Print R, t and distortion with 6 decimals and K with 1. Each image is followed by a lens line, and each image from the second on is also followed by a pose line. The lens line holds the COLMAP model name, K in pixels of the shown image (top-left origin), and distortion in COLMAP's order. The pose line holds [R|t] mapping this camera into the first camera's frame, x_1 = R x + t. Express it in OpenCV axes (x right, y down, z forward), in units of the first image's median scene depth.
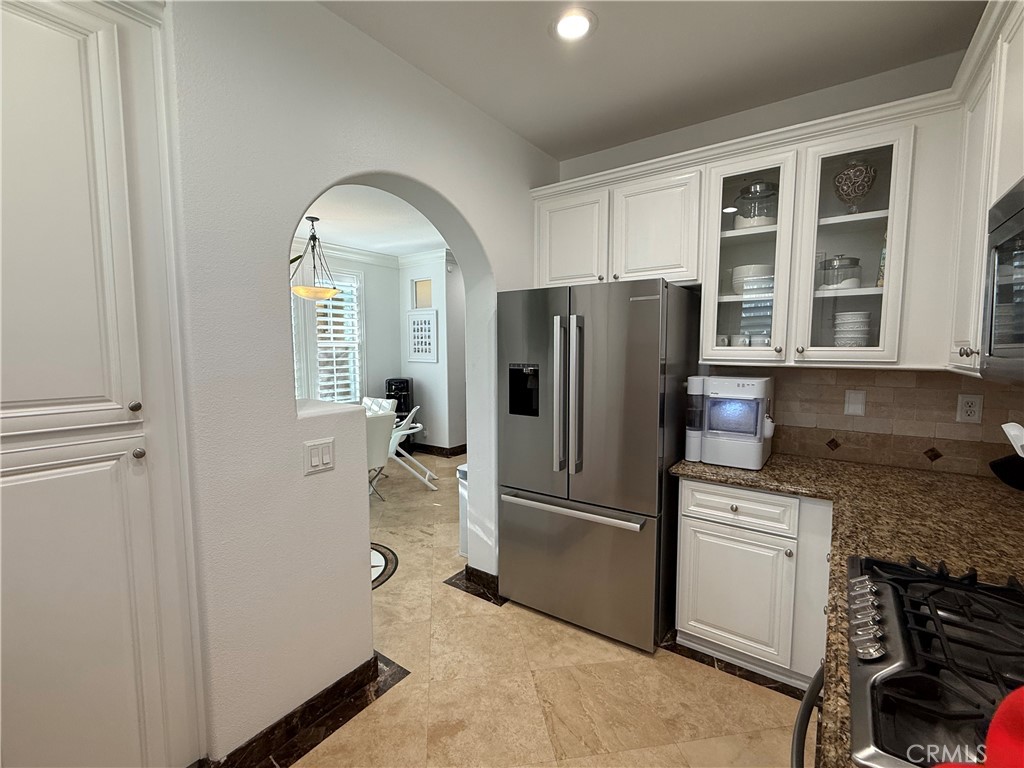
lens RADIAL K [[453.6, 0, 512.0], [0, 453.6, 386.1], [0, 0, 1]] dist [-0.002330, 0.000281]
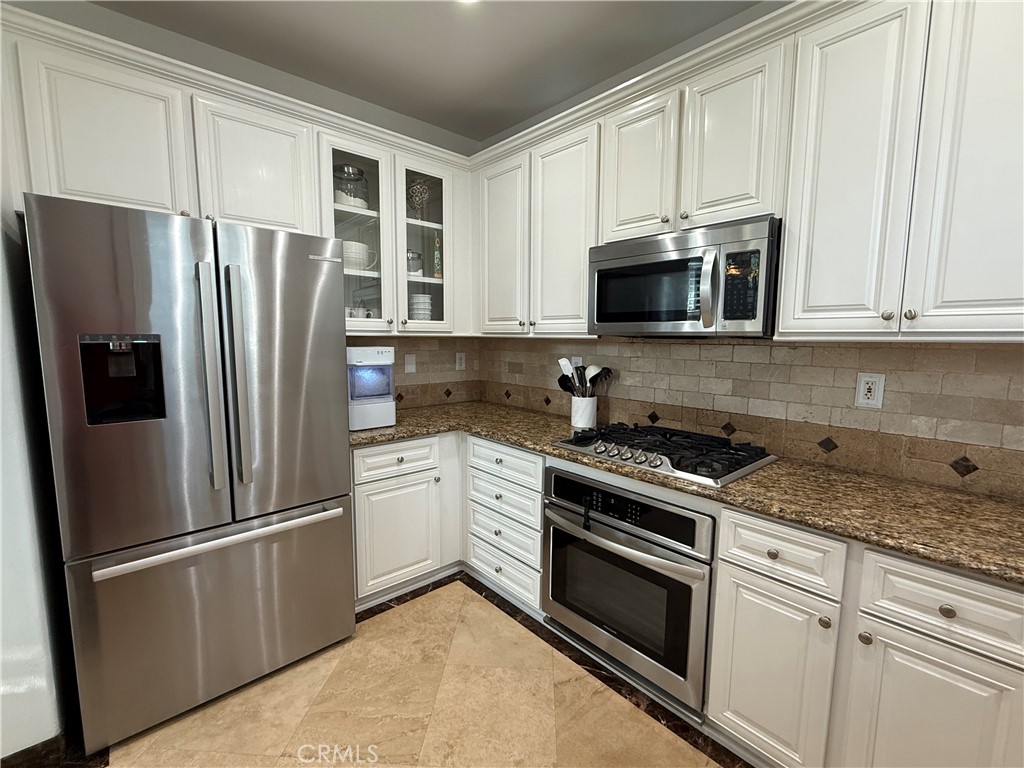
lens RADIAL K [[453.6, 0, 512.0], [0, 453.6, 386.1], [0, 0, 1]] dist [-0.002330, 0.000281]
pose [[0.213551, -0.106905, 0.971065, -0.517602], [0.073955, 0.992911, 0.093046, 0.000383], [-0.974129, 0.051945, 0.219944, 0.448868]]
